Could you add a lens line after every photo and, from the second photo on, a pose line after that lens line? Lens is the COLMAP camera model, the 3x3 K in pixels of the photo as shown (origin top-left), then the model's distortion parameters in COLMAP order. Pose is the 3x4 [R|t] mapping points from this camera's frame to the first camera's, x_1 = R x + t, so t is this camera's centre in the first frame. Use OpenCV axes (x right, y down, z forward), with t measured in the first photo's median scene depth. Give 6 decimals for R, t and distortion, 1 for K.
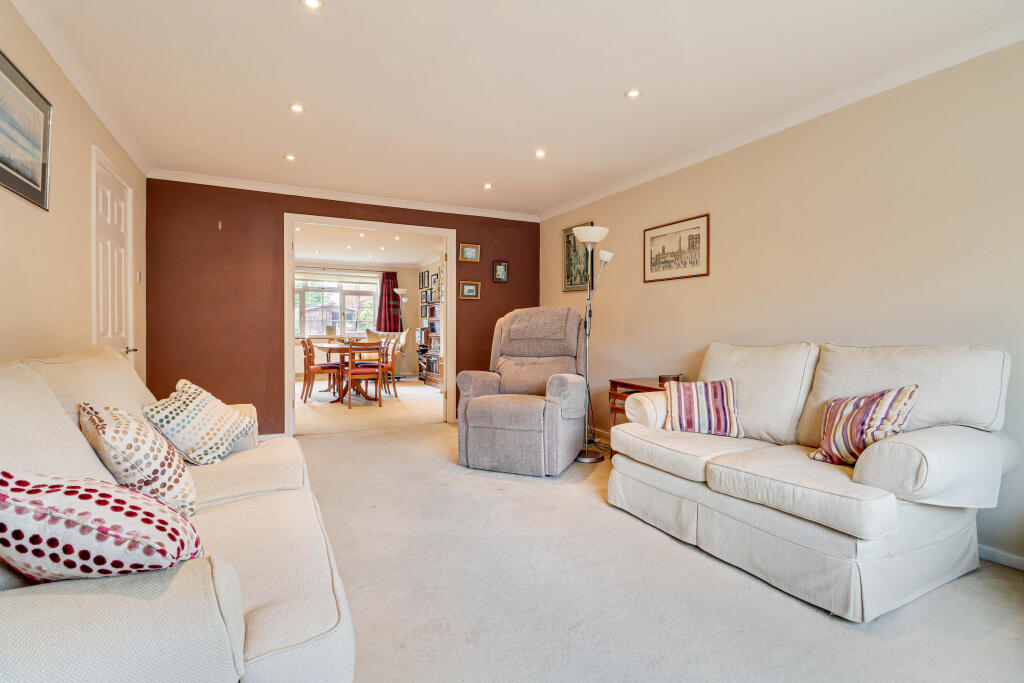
lens RADIAL K [[492.7, 0, 512.0], [0, 492.7, 341.5], [0, 0, 1]] dist [-0.002466, -0.012862]
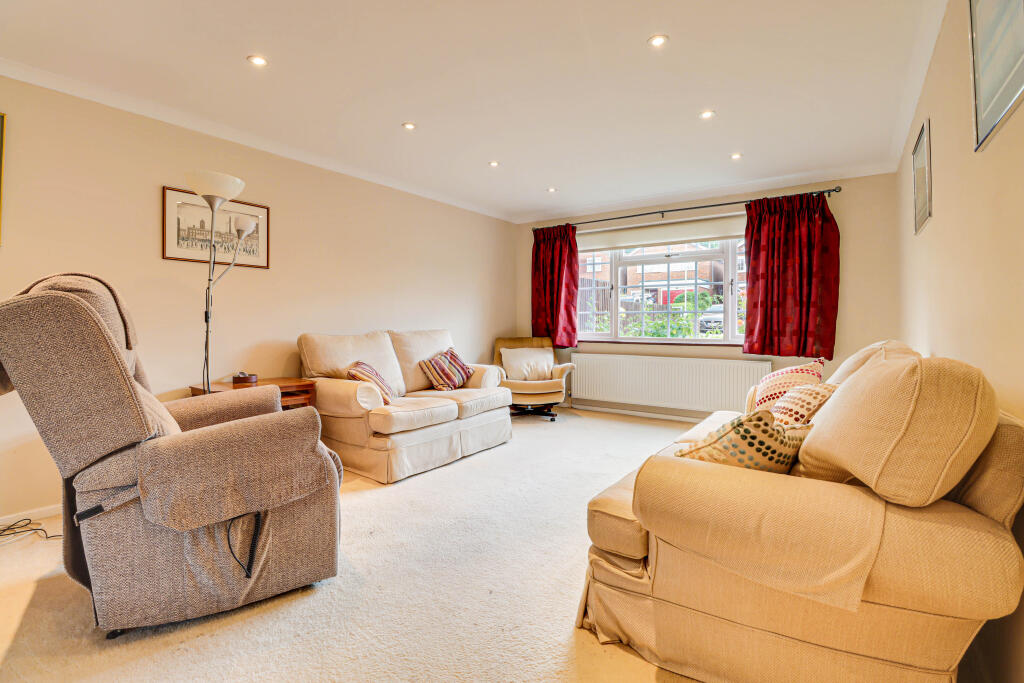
lens RADIAL K [[492.7, 0, 512.0], [0, 492.7, 341.5], [0, 0, 1]] dist [-0.002466, -0.012862]
pose [[-0.472683, -0.039467, 0.880348, -0.699308], [0.018091, 0.998351, 0.054471, -0.030986], [-0.881047, 0.041674, -0.471190, 1.007248]]
